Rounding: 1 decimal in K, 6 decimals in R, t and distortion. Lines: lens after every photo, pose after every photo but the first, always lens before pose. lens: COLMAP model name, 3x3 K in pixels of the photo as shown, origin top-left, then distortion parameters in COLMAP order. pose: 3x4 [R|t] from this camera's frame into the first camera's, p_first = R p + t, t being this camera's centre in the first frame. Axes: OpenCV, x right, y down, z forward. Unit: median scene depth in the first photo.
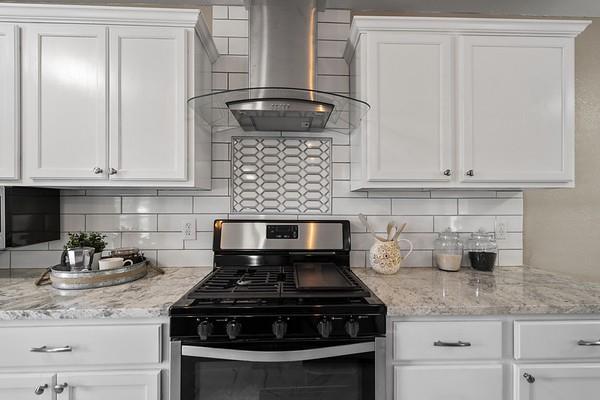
lens RADIAL K [[271.1, 0, 300.0], [0, 271.1, 204.1], [0, 0, 1]] dist [-0.000089, 0.000224]
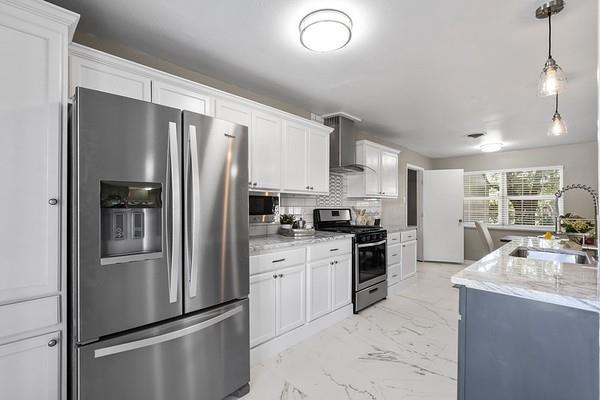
lens RADIAL K [[271.1, 0, 299.4], [0, 271.1, 202.0], [0, 0, 1]] dist [-0.000089, 0.000224]
pose [[0.728870, 0.006245, 0.684624, -2.142486], [0.005872, 0.999865, -0.015373, 0.035580], [-0.684627, 0.015225, 0.728734, -0.608383]]
